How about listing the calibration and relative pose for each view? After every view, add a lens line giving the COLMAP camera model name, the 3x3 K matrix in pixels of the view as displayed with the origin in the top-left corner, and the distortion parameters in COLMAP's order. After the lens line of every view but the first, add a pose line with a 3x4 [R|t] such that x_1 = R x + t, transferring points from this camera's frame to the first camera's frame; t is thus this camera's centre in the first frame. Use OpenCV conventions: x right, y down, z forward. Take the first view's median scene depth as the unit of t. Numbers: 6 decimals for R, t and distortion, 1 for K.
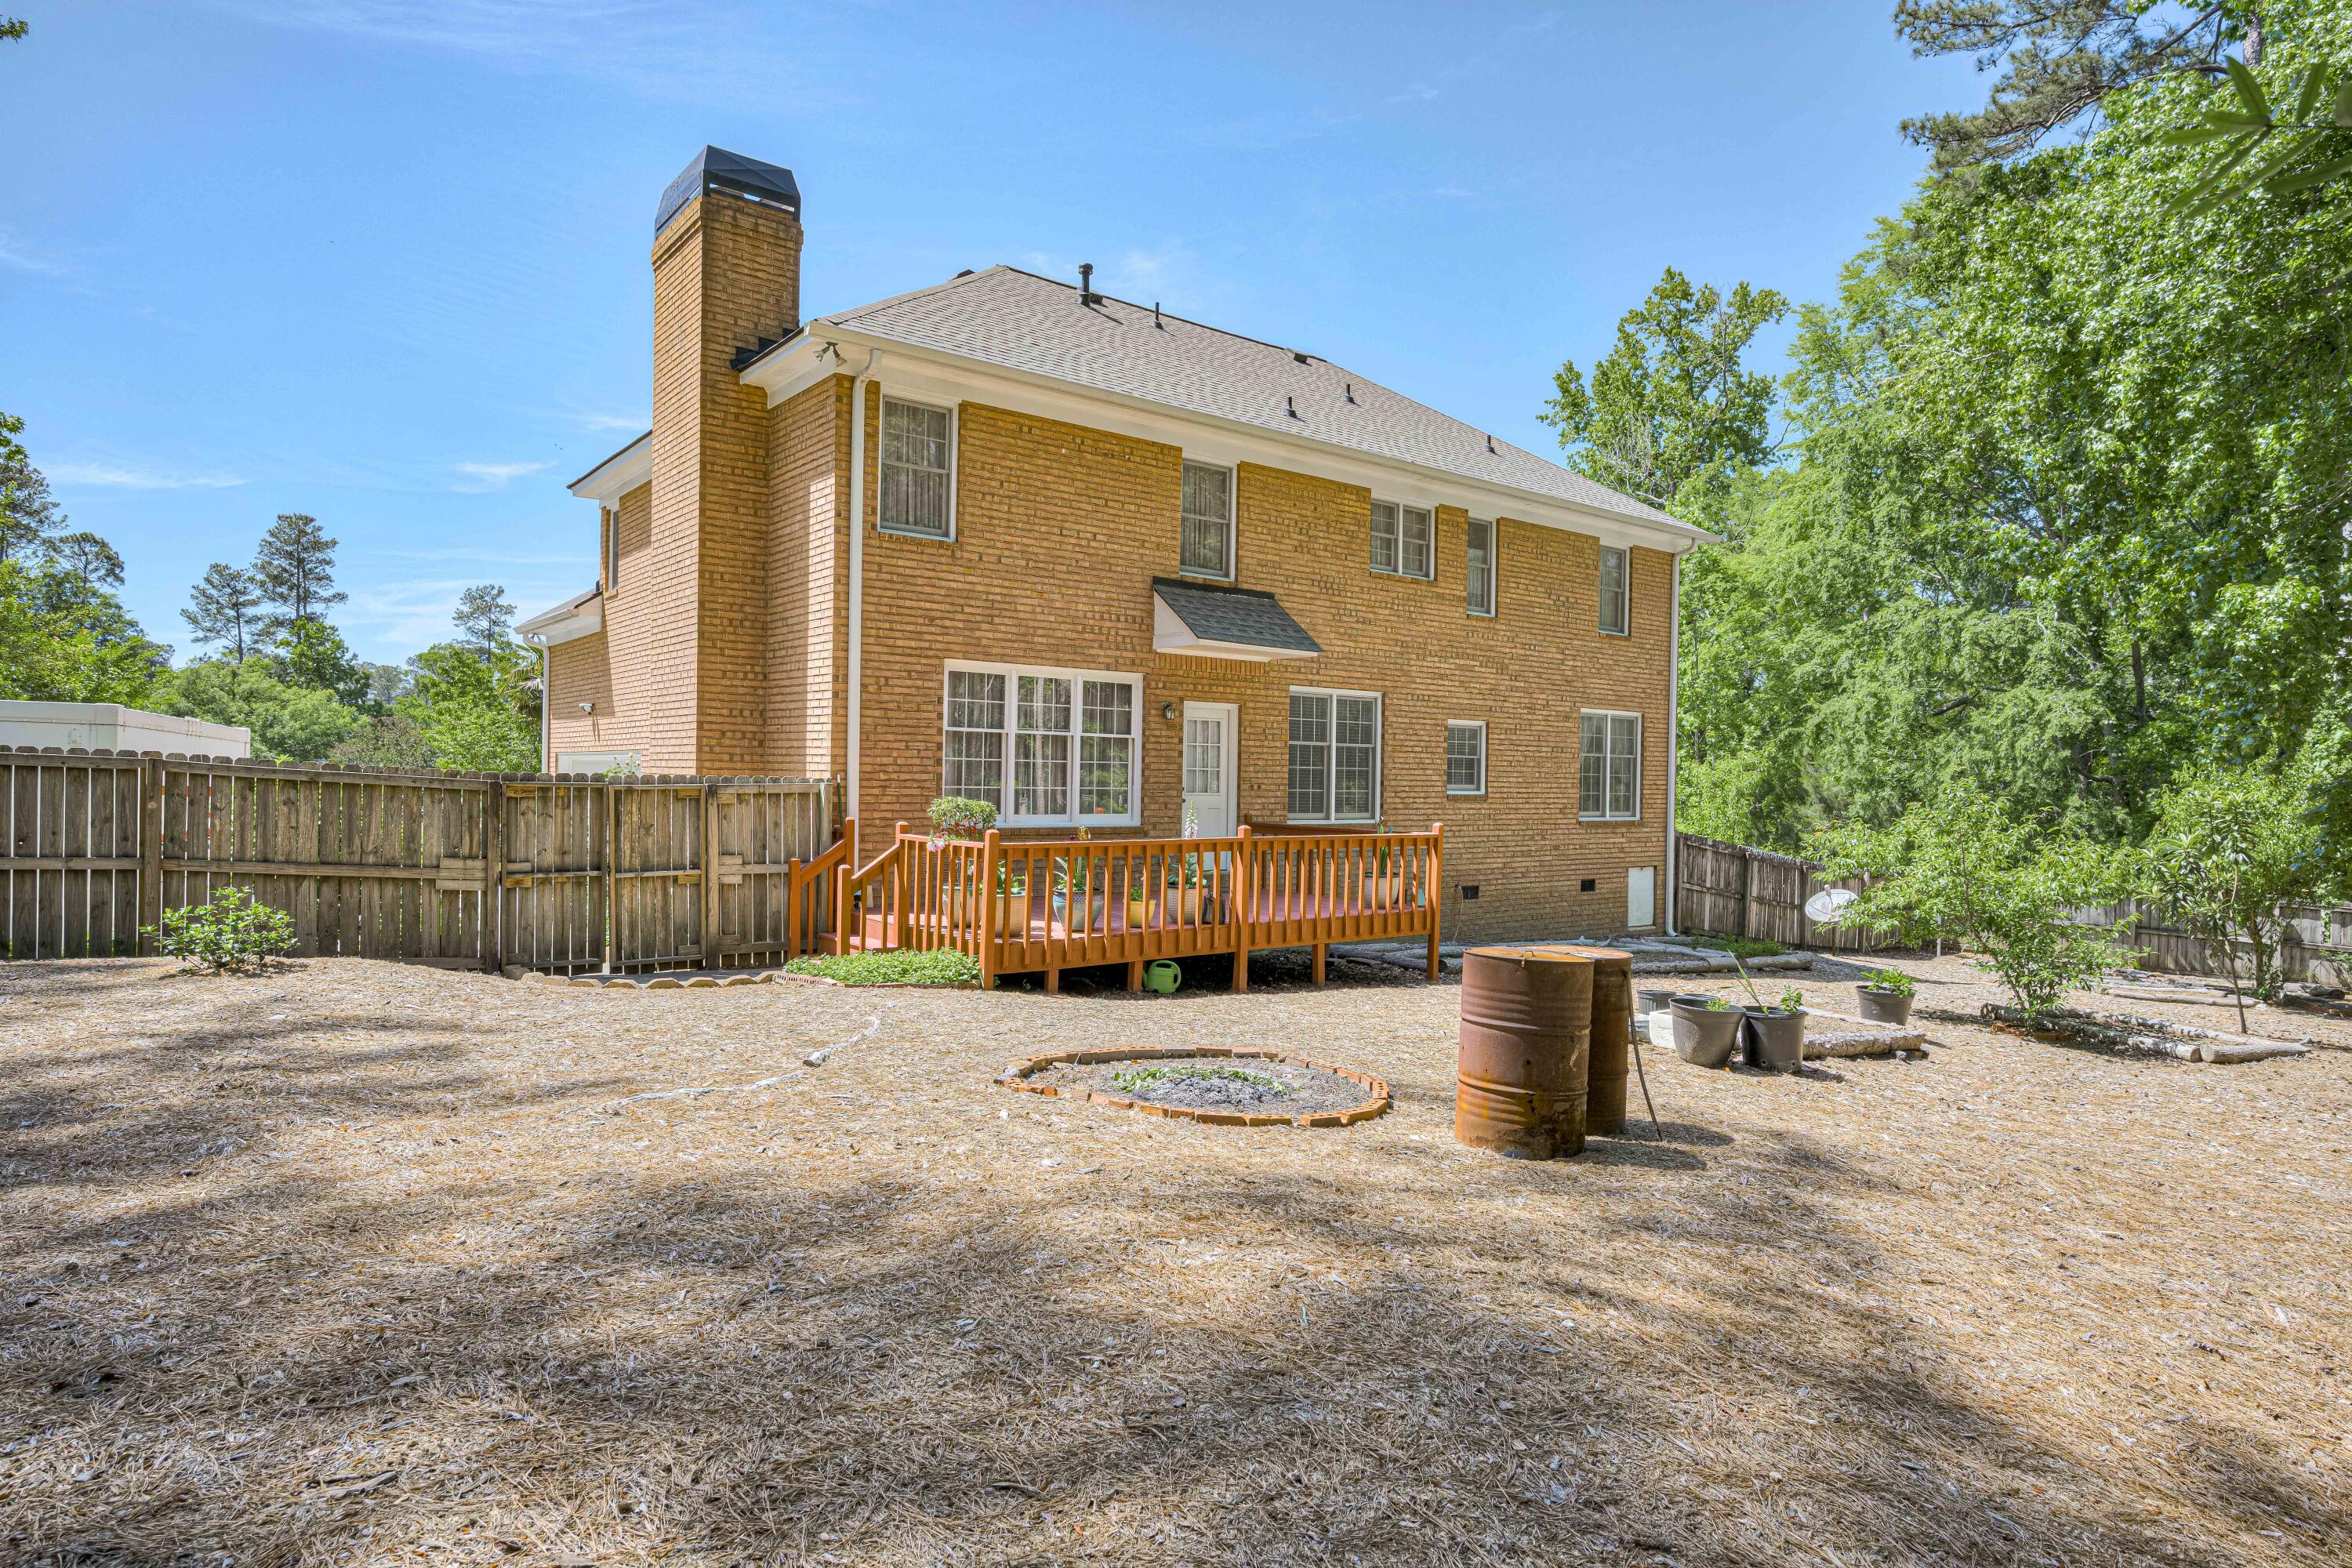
lens RADIAL K [[1314.1, 0, 1177.0], [0, 1314.1, 776.3], [0, 0, 1]] dist [0.003540, 0.000150]
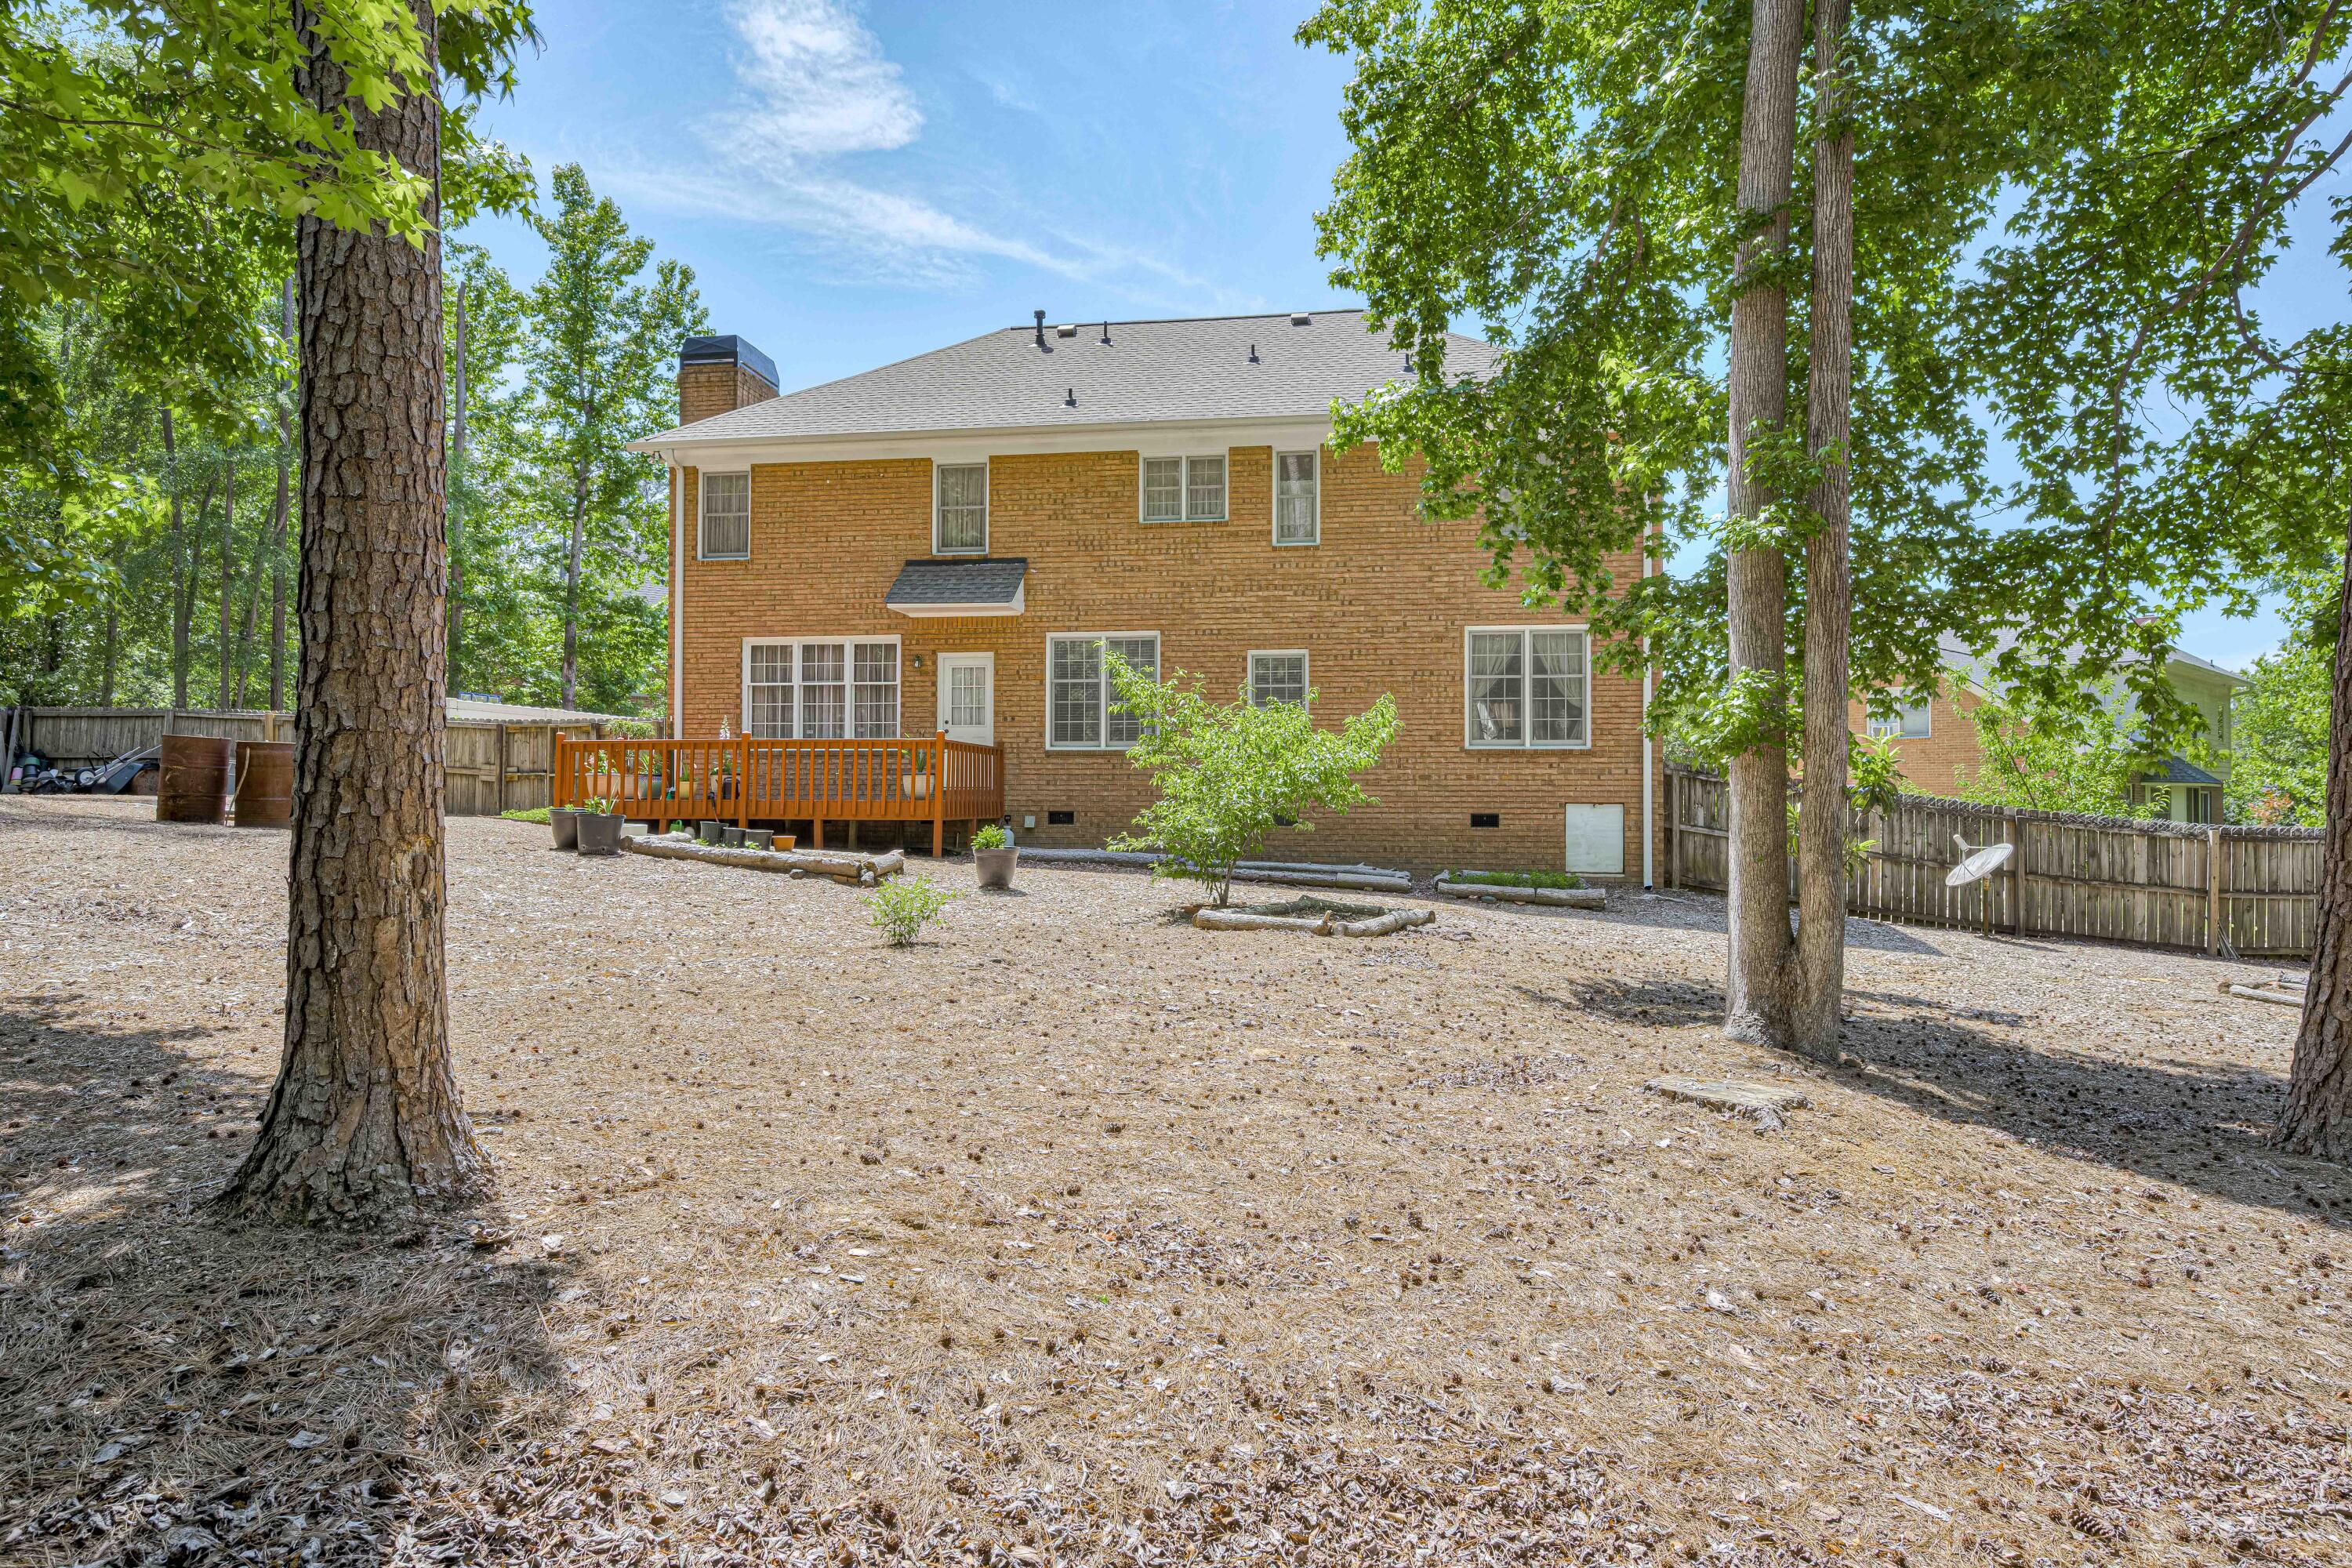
lens RADIAL K [[1452.0, 0, 1176.5], [0, 1452.0, 794.7], [0, 0, 1]] dist [-0.006647, -0.000371]
pose [[0.673091, -0.019747, -0.739296, 1.234387], [0.006320, 0.999761, -0.020950, 0.115179], [0.739532, 0.009429, 0.673055, 0.221248]]
